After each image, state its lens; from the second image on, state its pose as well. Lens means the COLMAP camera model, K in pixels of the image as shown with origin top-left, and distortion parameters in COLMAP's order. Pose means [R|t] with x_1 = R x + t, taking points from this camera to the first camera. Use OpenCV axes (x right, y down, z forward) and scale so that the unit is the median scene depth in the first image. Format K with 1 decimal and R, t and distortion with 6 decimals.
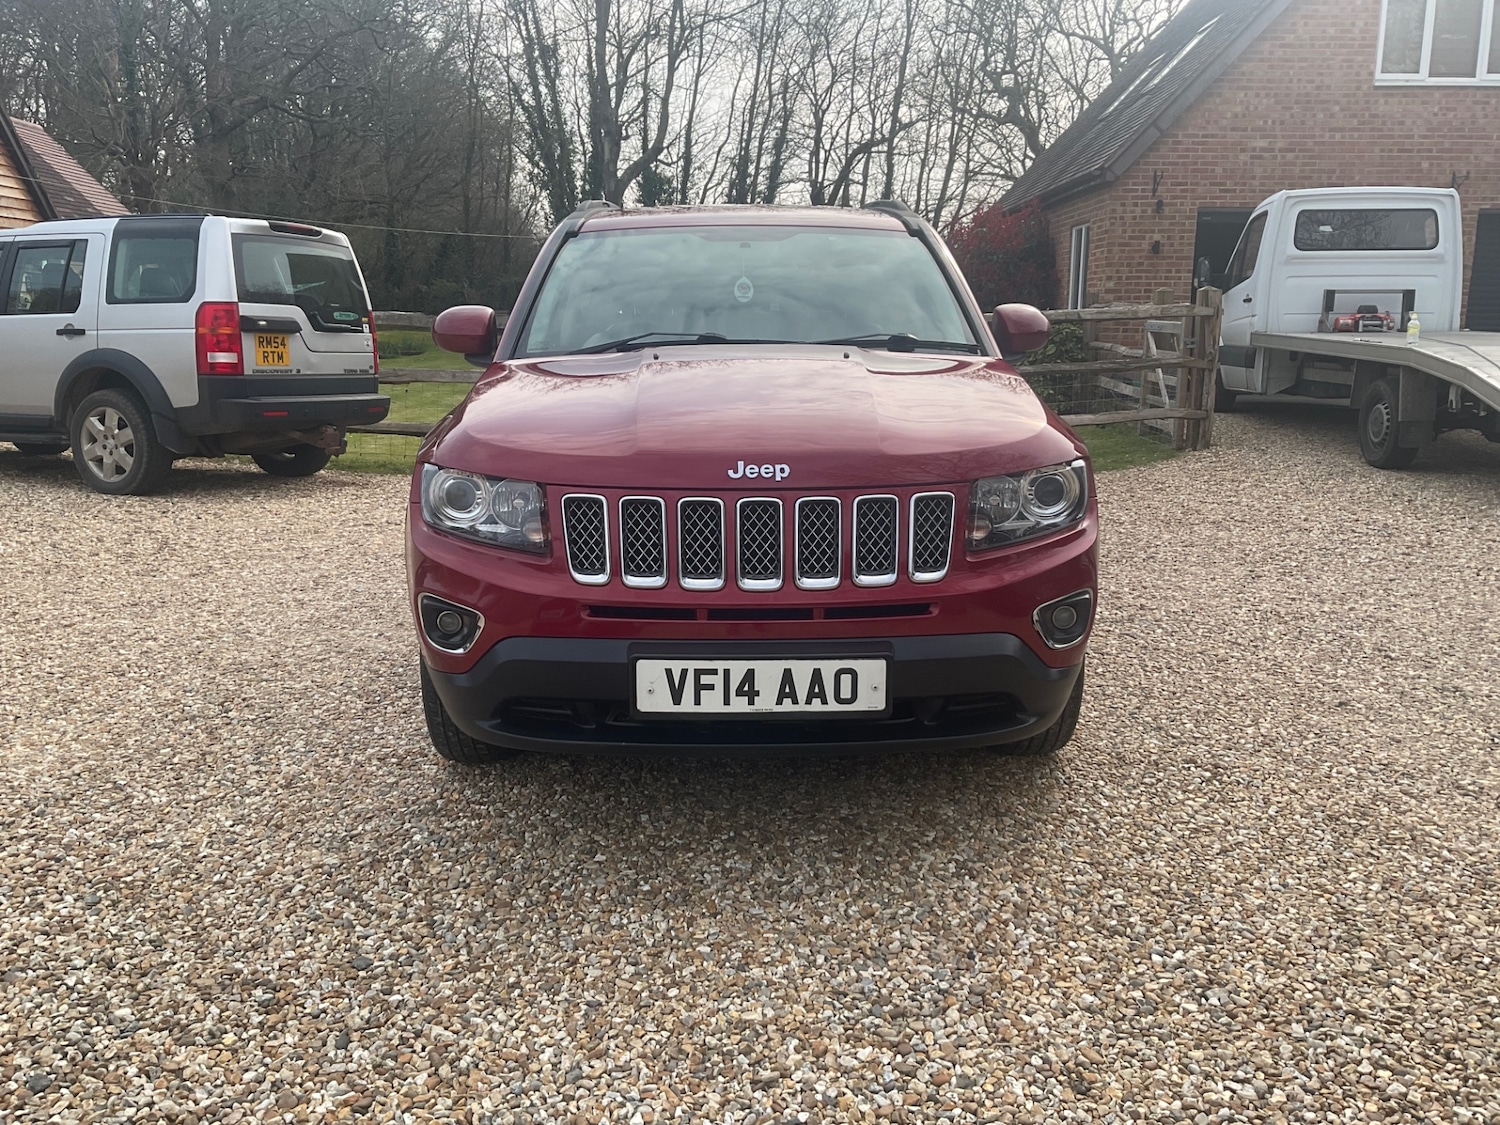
lens RADIAL K [[1245.6, 0, 750.0], [0, 1245.6, 562.5], [0, 0, 1]] dist [0.053603, -0.086249]
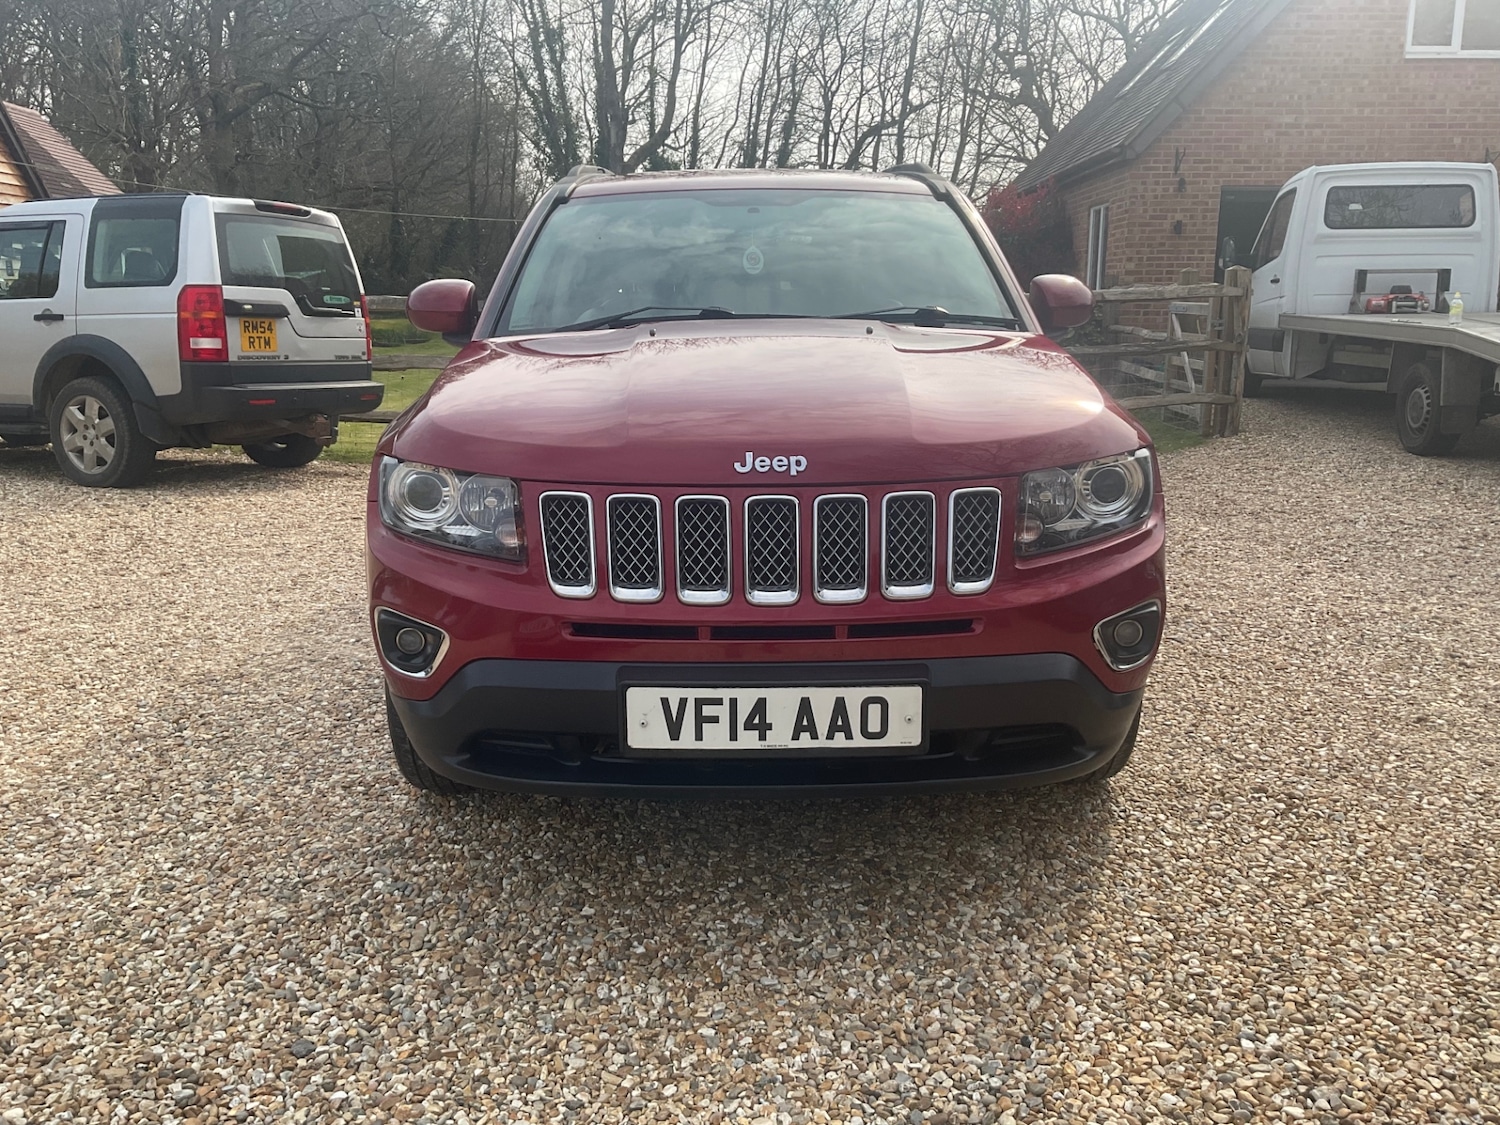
lens RADIAL K [[1245.6, 0, 750.0], [0, 1245.6, 562.5], [0, 0, 1]] dist [0.053603, -0.086249]
pose [[0.999969, -0.002607, -0.007396, -0.000743], [0.002676, 0.999953, 0.009299, -0.012385], [0.007371, -0.009318, 0.999929, 0.135015]]
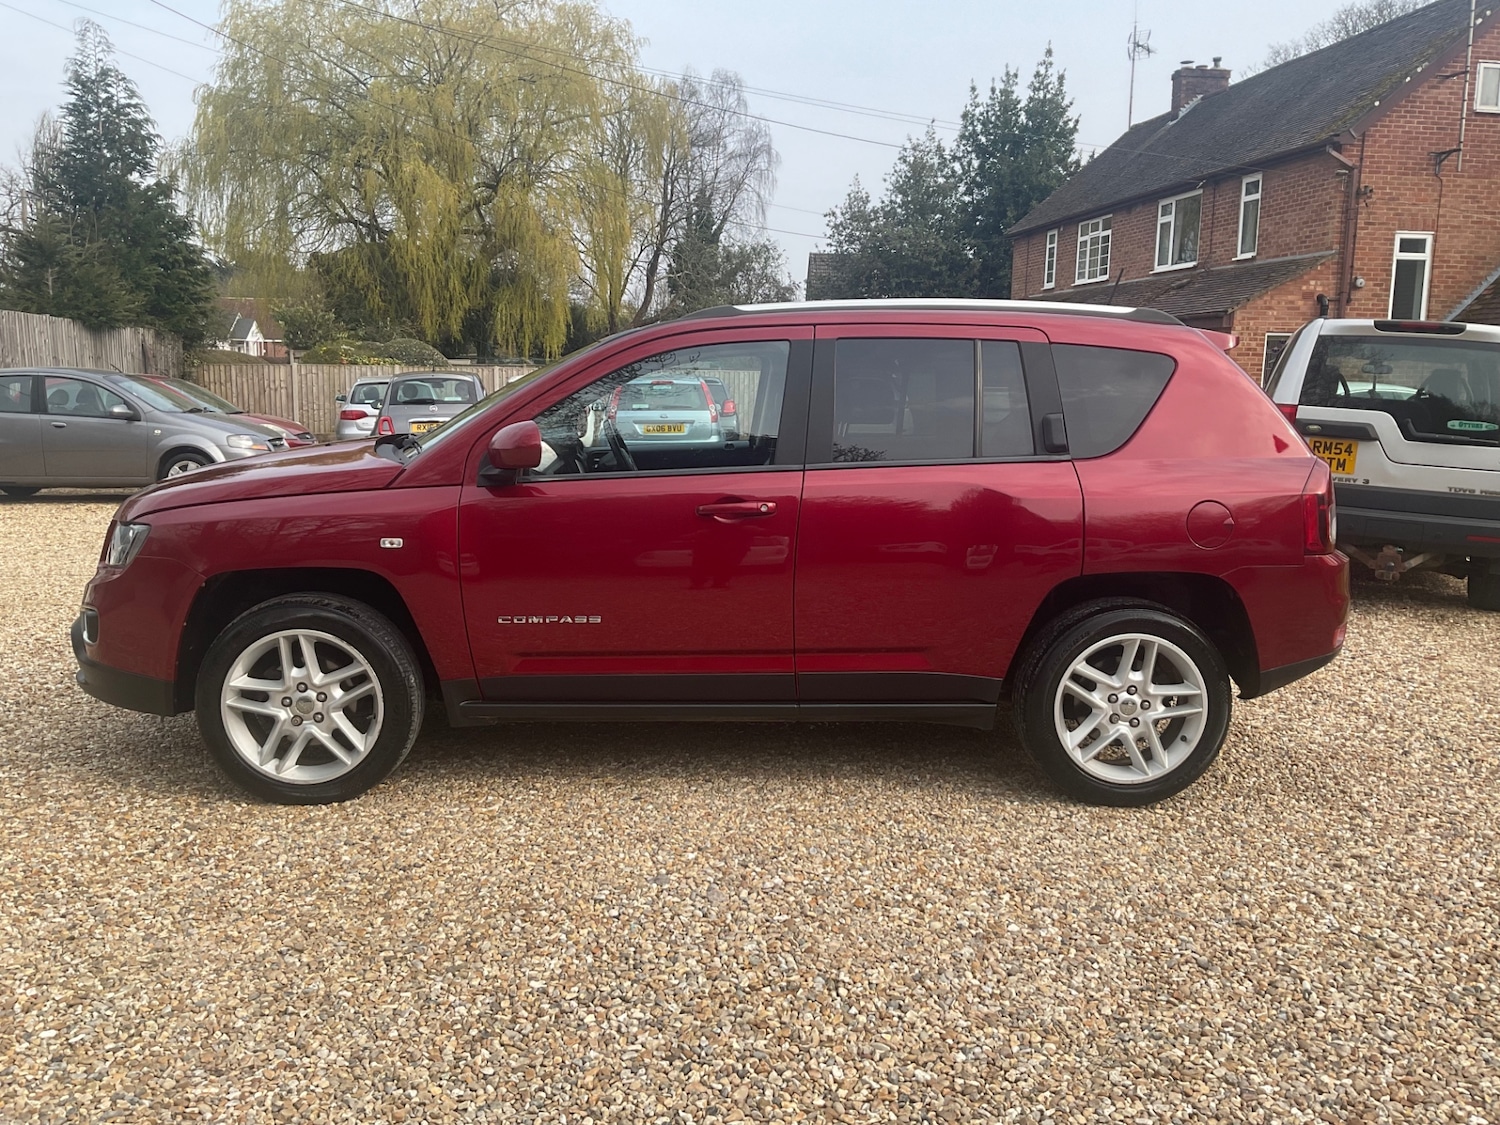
lens RADIAL K [[1245.6, 0, 750.0], [0, 1245.6, 562.5], [0, 0, 1]] dist [0.053603, -0.086249]
pose [[0.030590, 0.158027, -0.986961, 1.596790], [-0.227540, 0.962598, 0.147074, -0.389115], [0.973288, 0.220074, 0.065403, 1.574835]]
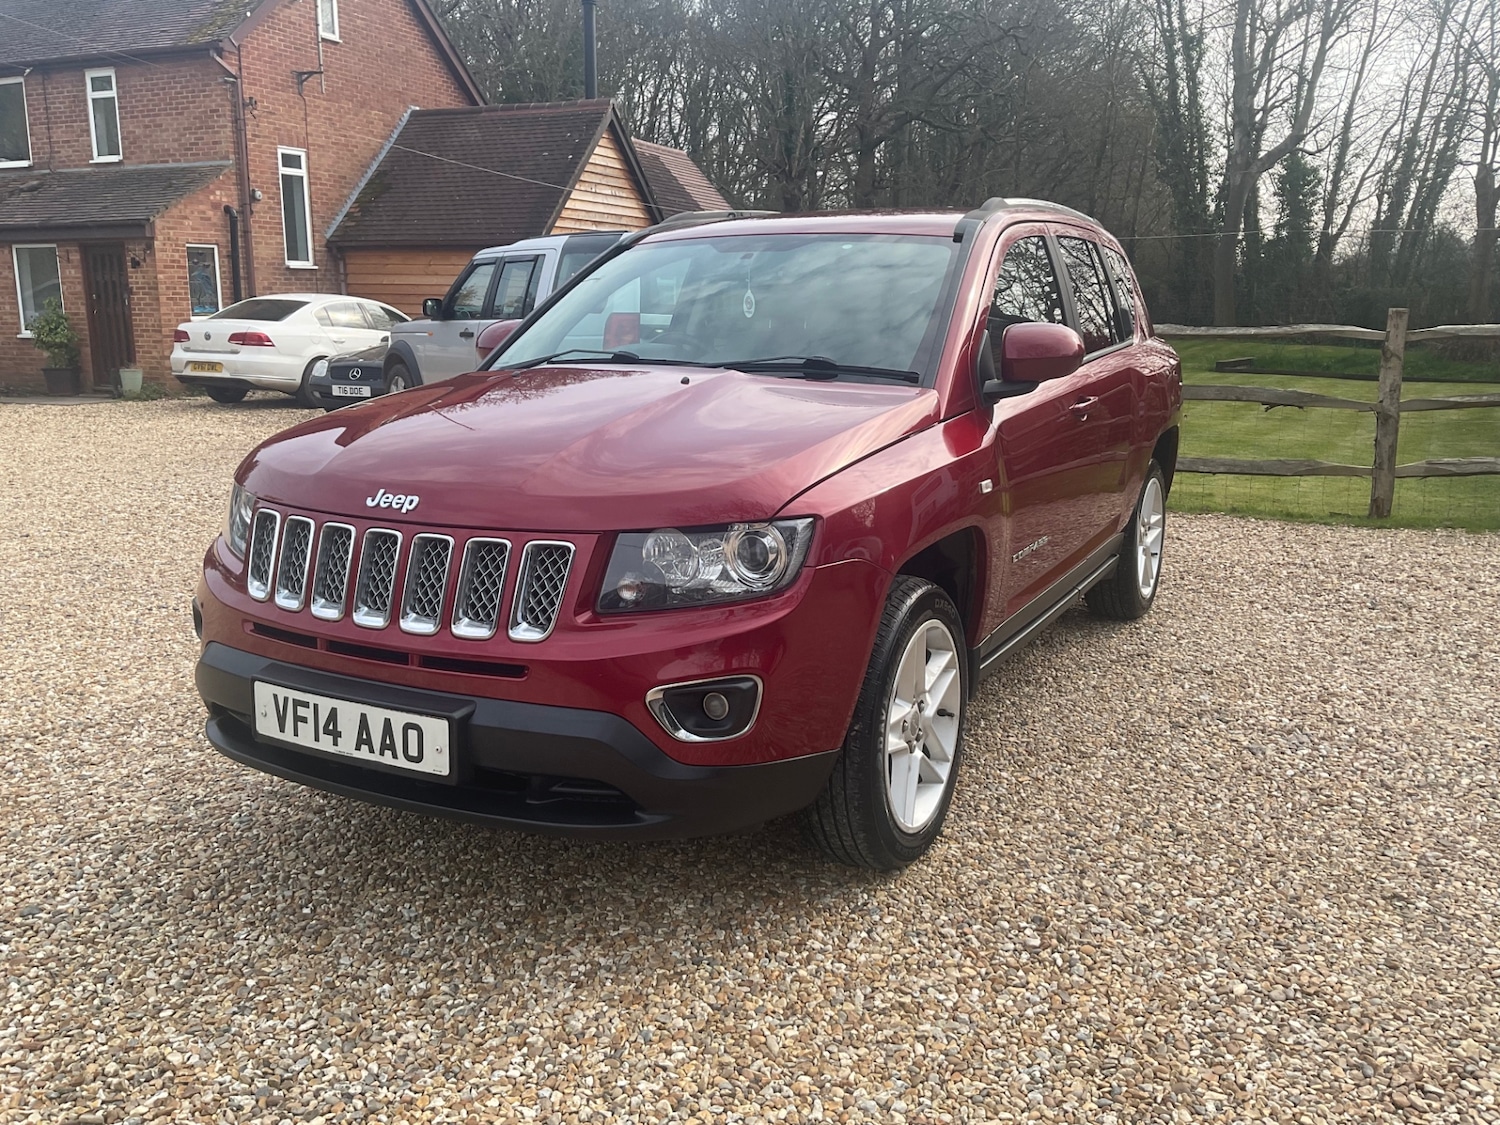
lens RADIAL K [[1245.6, 0, 750.0], [0, 1245.6, 562.5], [0, 0, 1]] dist [0.053603, -0.086249]
pose [[0.872529, 0.103809, -0.477406, 0.624022], [-0.104440, 0.994209, 0.025306, -0.070746], [0.477268, 0.027780, 0.878319, 0.269031]]
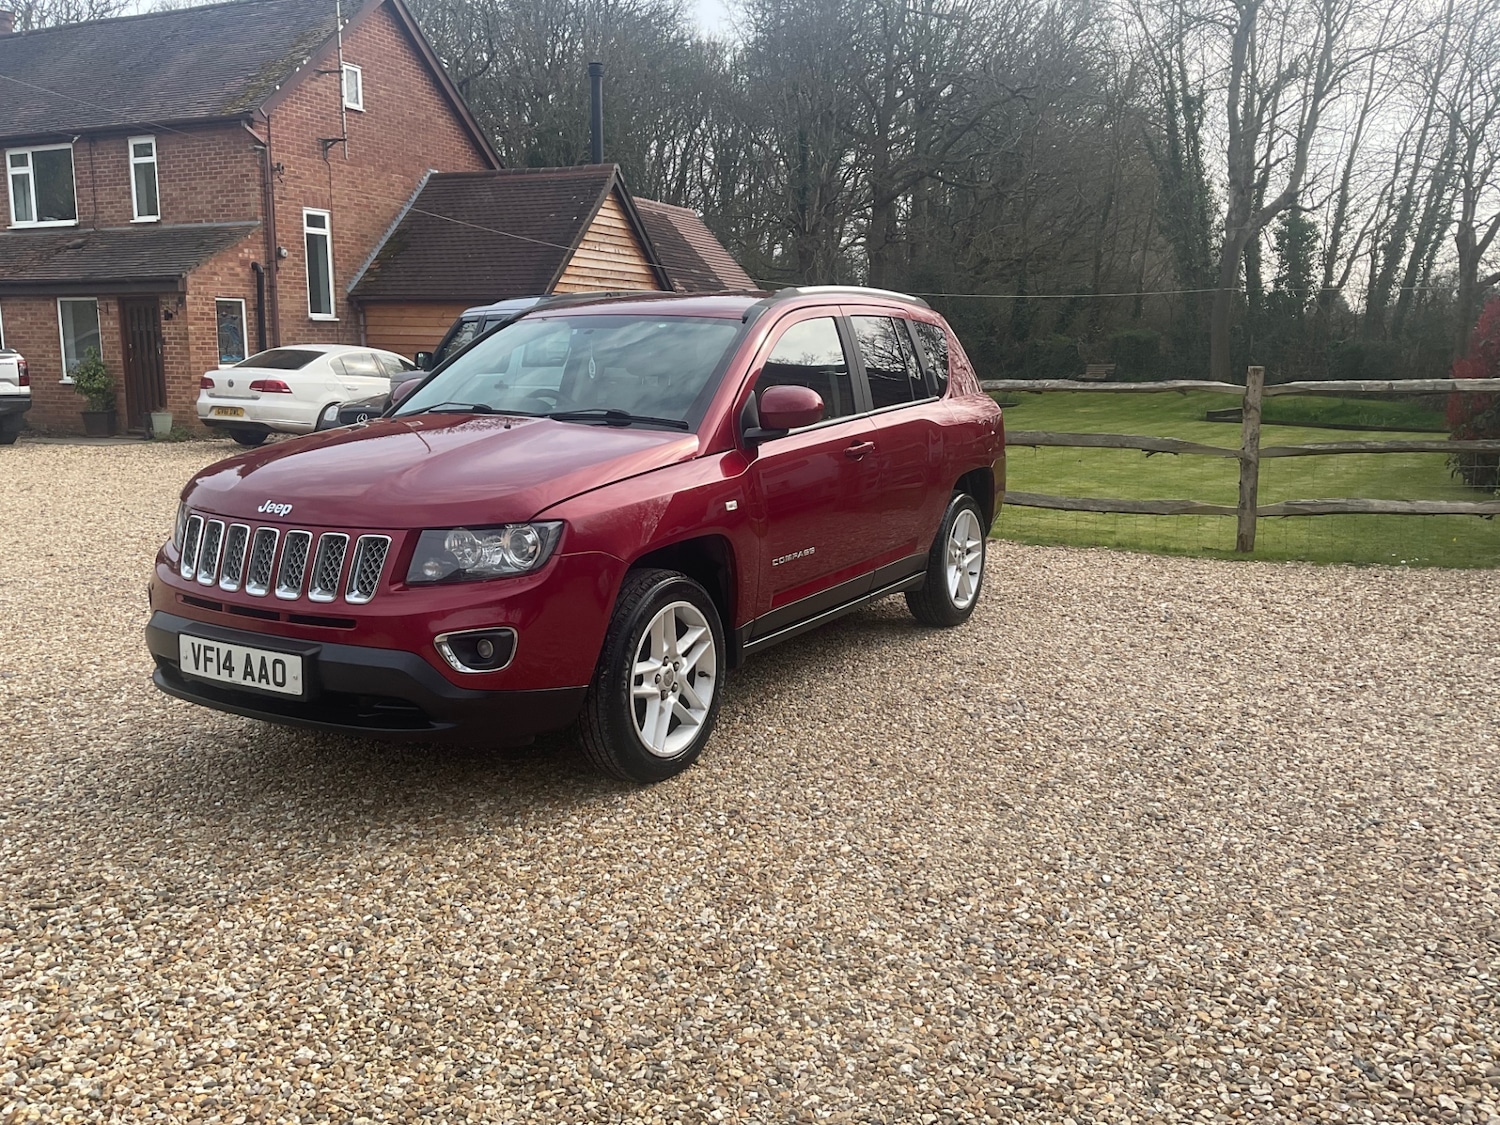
lens RADIAL K [[1238.4, 0, 749.1], [0, 1238.4, 567.0], [0, 0, 1]] dist [0.078840, -0.141930]
pose [[0.858711, 0.095931, -0.503401, 1.017251], [-0.113294, 0.993554, -0.003922, -0.056289], [0.499780, 0.060400, 0.864044, 0.079692]]
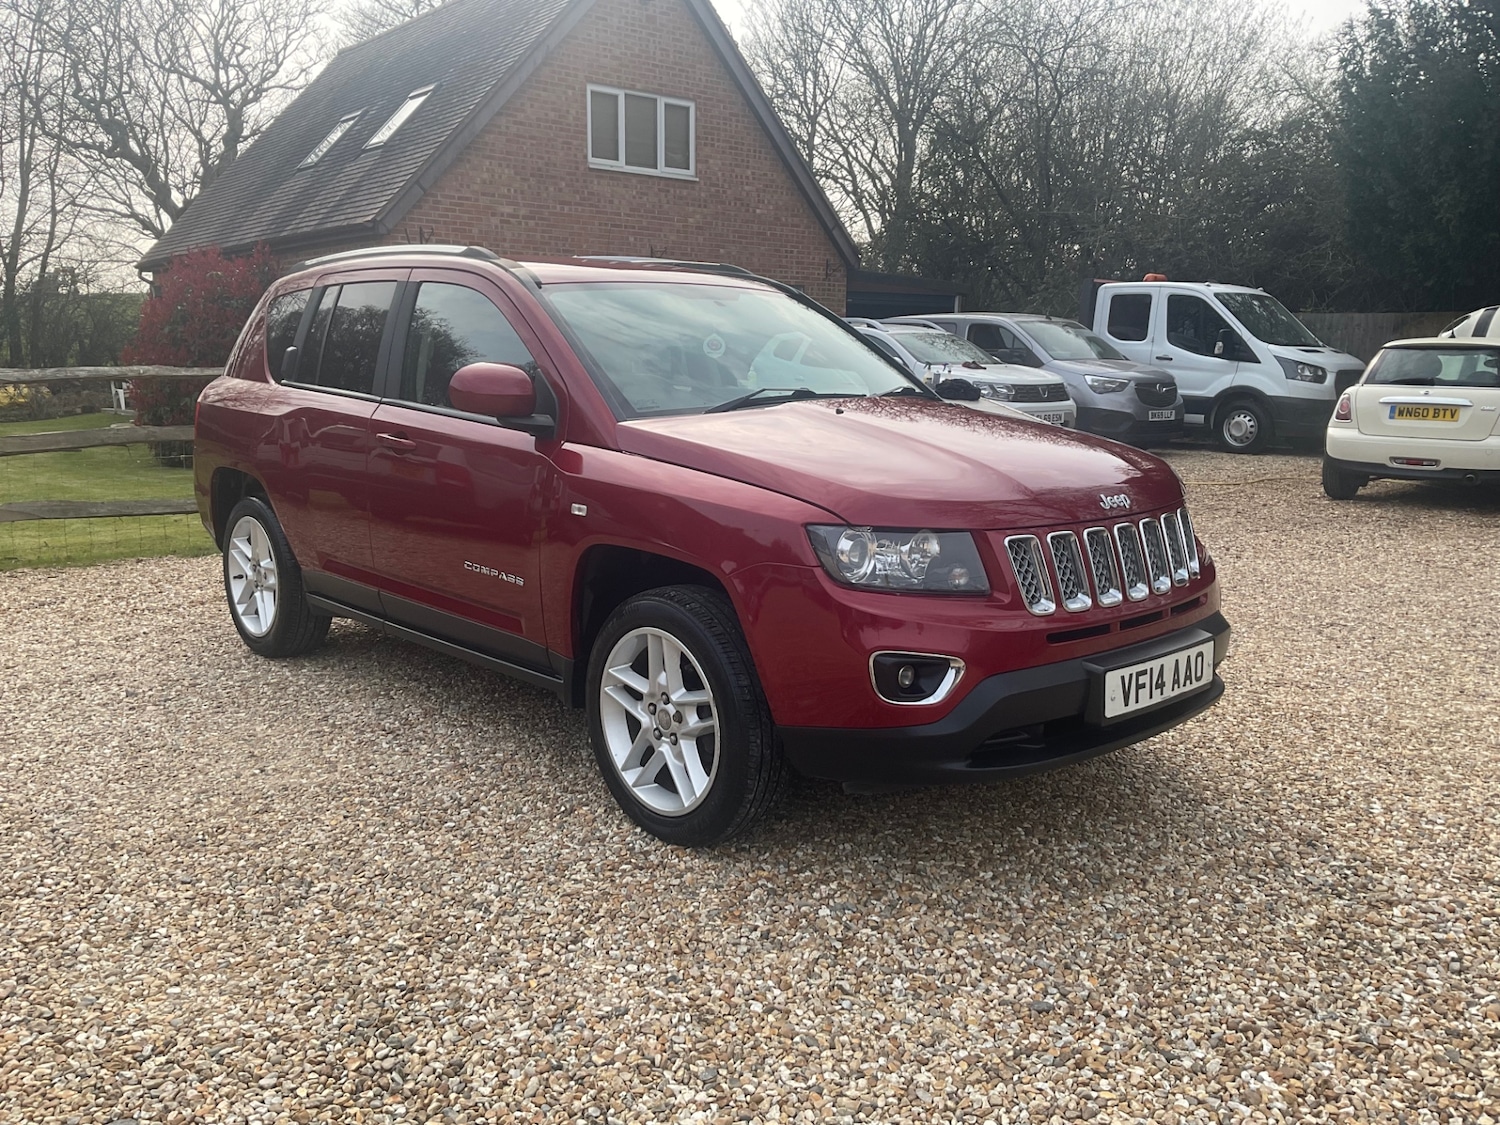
lens RADIAL K [[1238.4, 0, 749.1], [0, 1238.4, 567.0], [0, 0, 1]] dist [0.078840, -0.141930]
pose [[0.745137, -0.109759, 0.657817, -0.930196], [0.130932, 0.991244, 0.017081, -0.069539], [-0.653932, 0.073402, 0.752984, 0.302718]]
